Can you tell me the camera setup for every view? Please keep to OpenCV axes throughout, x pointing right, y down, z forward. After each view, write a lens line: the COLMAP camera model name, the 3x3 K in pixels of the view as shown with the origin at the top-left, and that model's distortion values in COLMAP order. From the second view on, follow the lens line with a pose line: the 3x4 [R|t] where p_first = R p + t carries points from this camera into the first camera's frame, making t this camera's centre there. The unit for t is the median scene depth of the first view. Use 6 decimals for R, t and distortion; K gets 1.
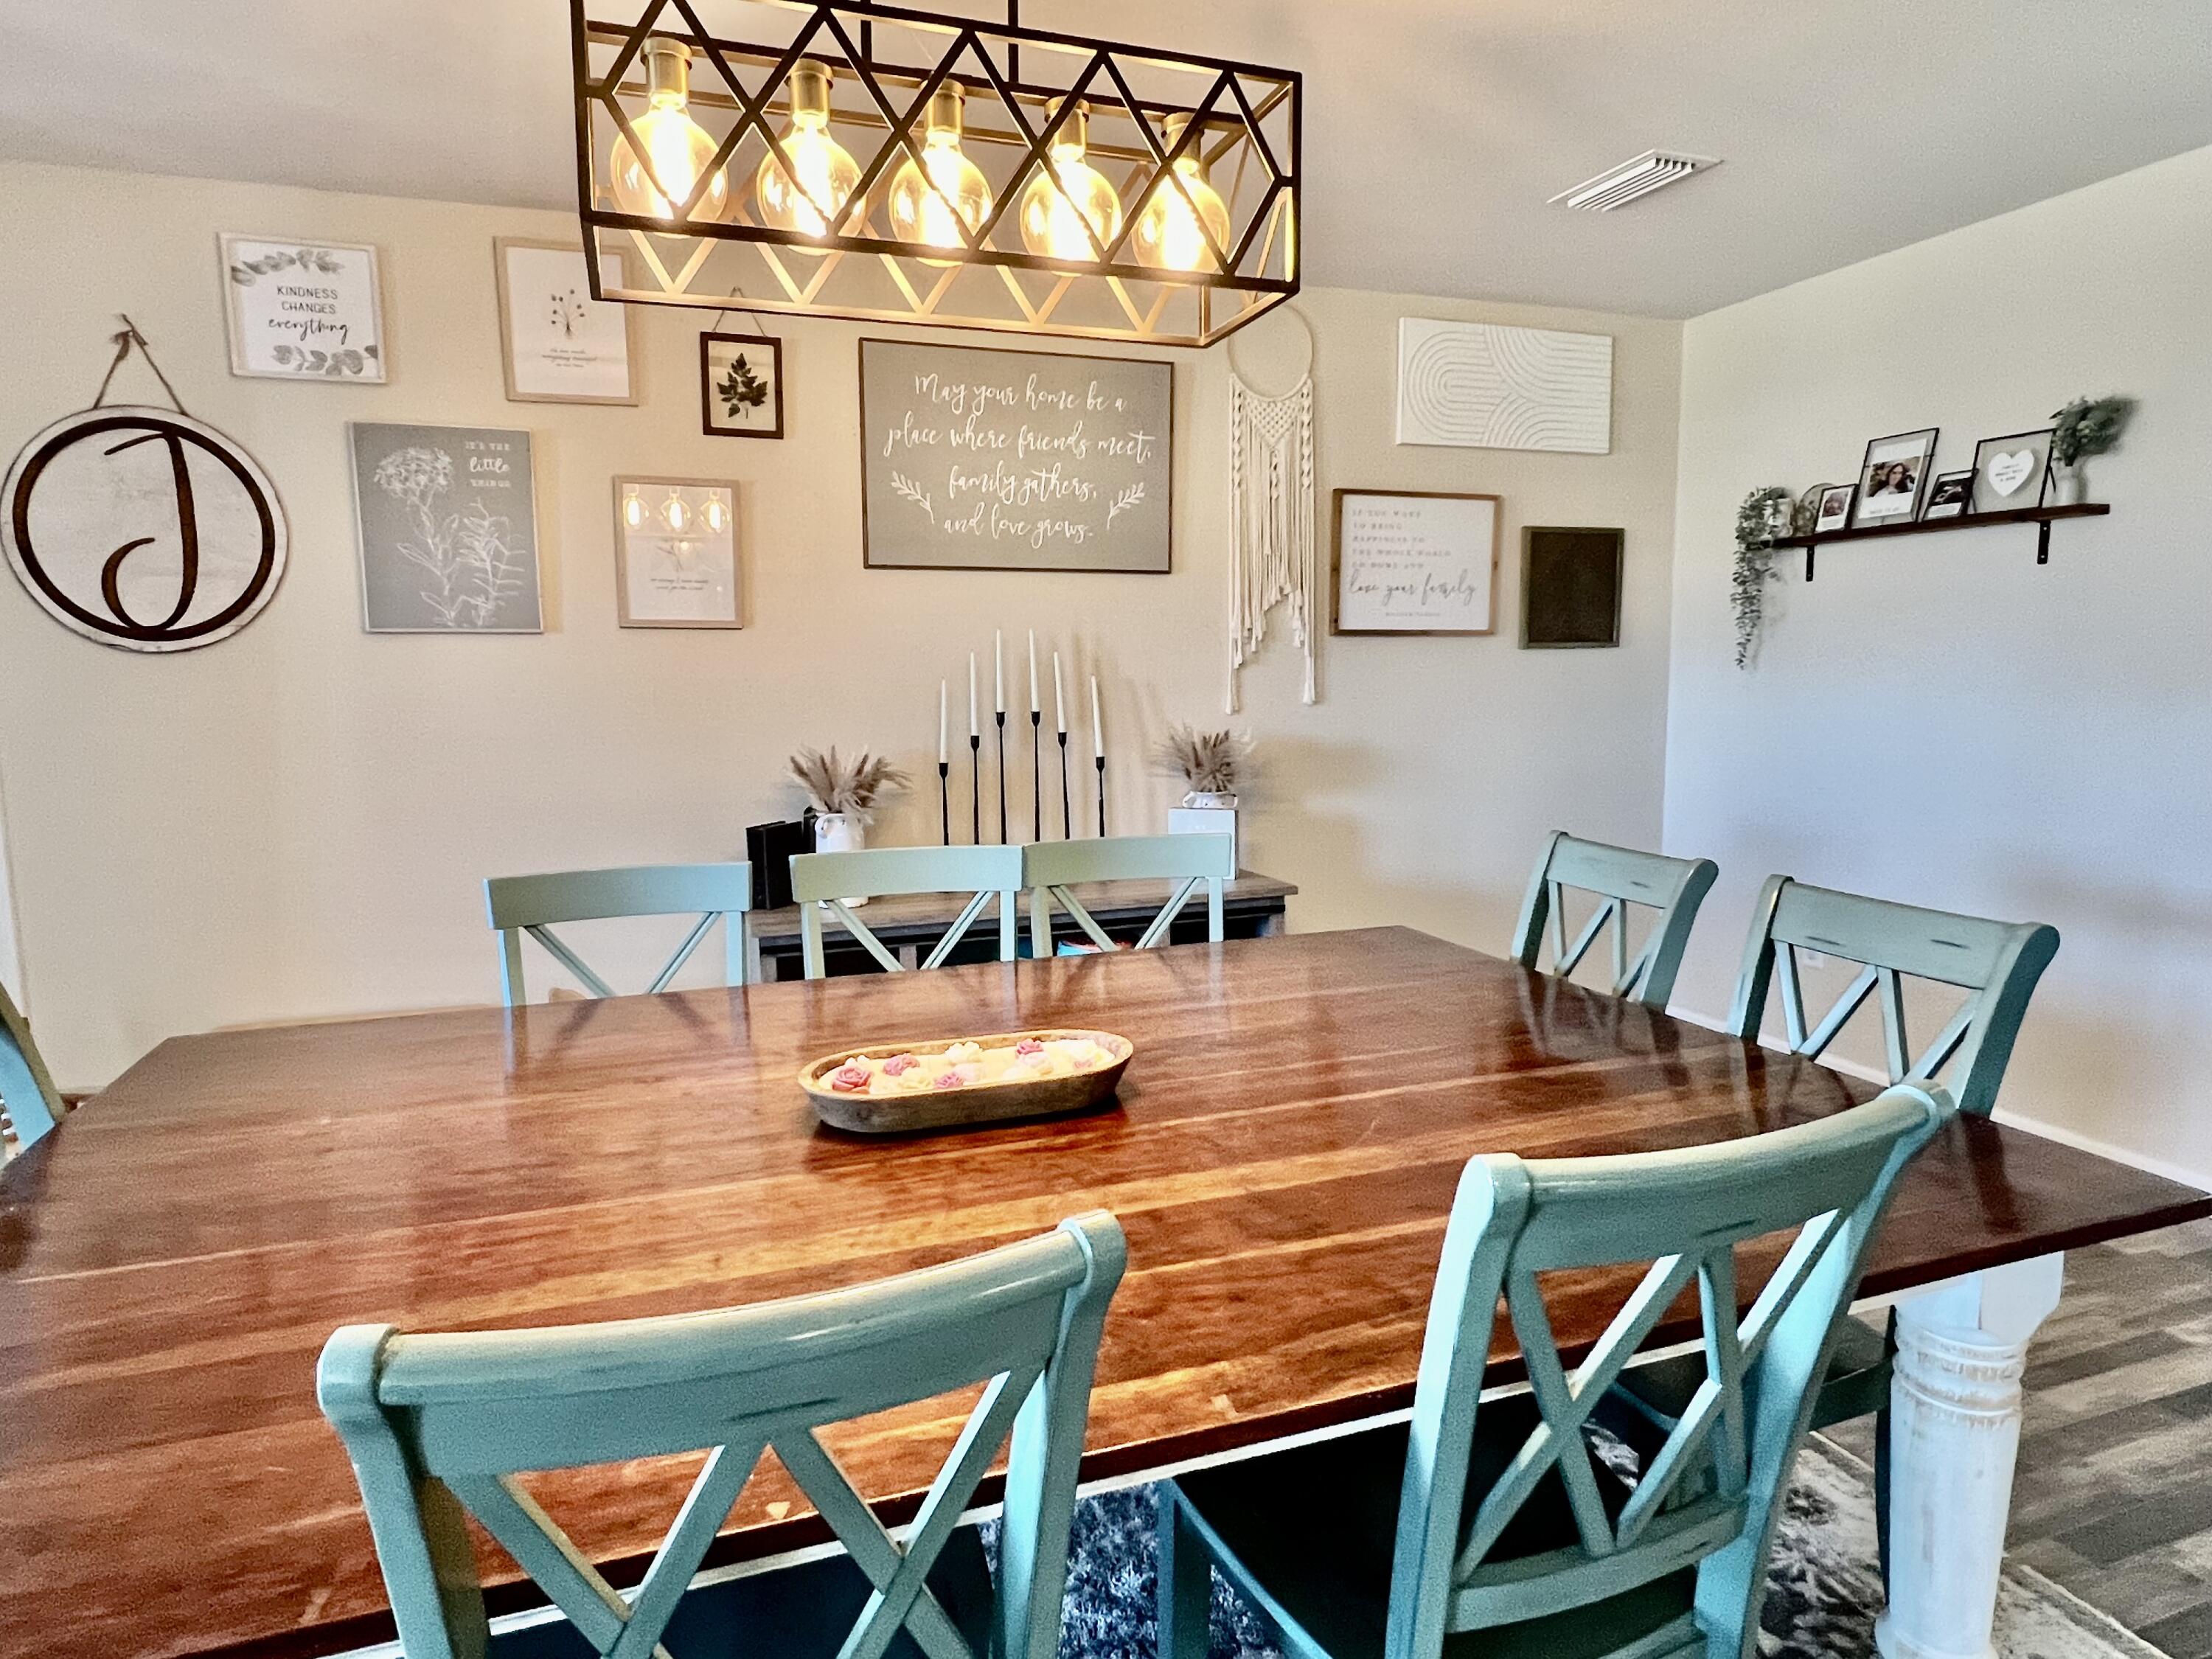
lens RADIAL K [[1275.2, 0, 1107.1], [0, 1275.2, 830.2], [0, 0, 1]] dist [0.004566, -0.000481]
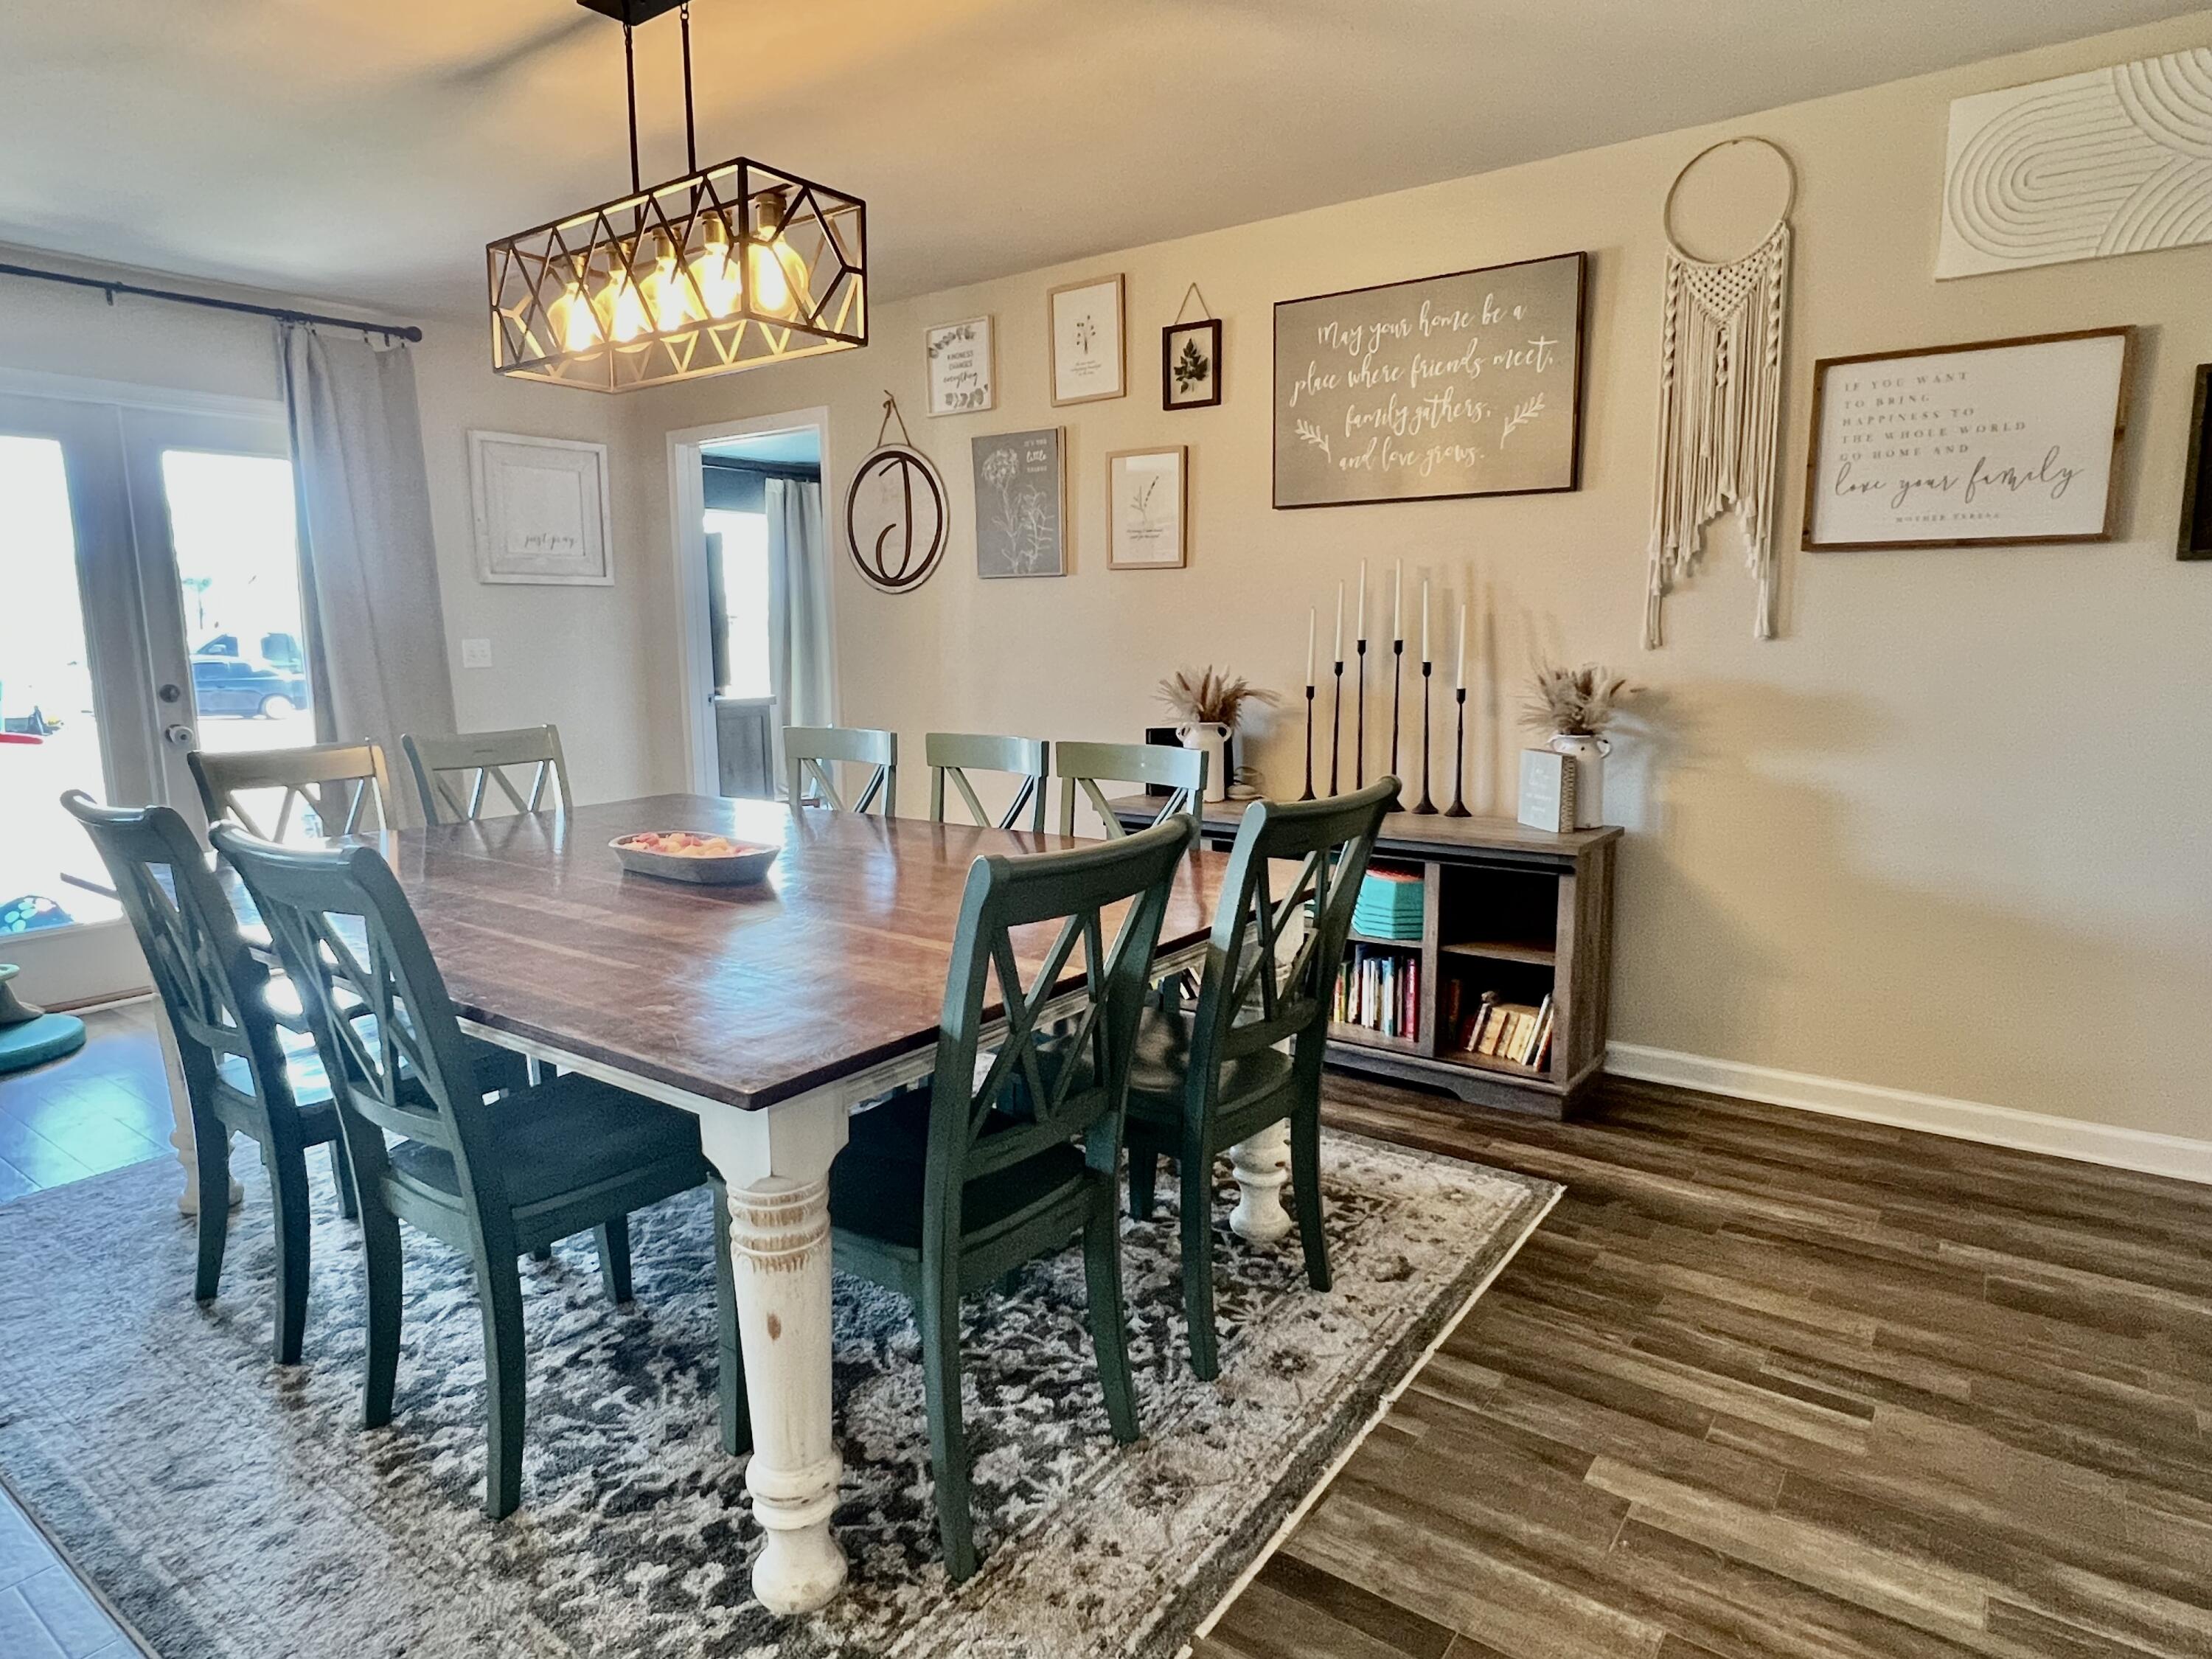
lens RADIAL K [[1275.2, 0, 1105.5], [0, 1275.2, 825.9], [0, 0, 1]] dist [0.004566, -0.000481]
pose [[0.565569, 0.137377, -0.813179, 0.682978], [-0.098585, 0.990220, 0.098720, -0.024875], [0.818788, 0.024334, 0.573581, 0.236174]]
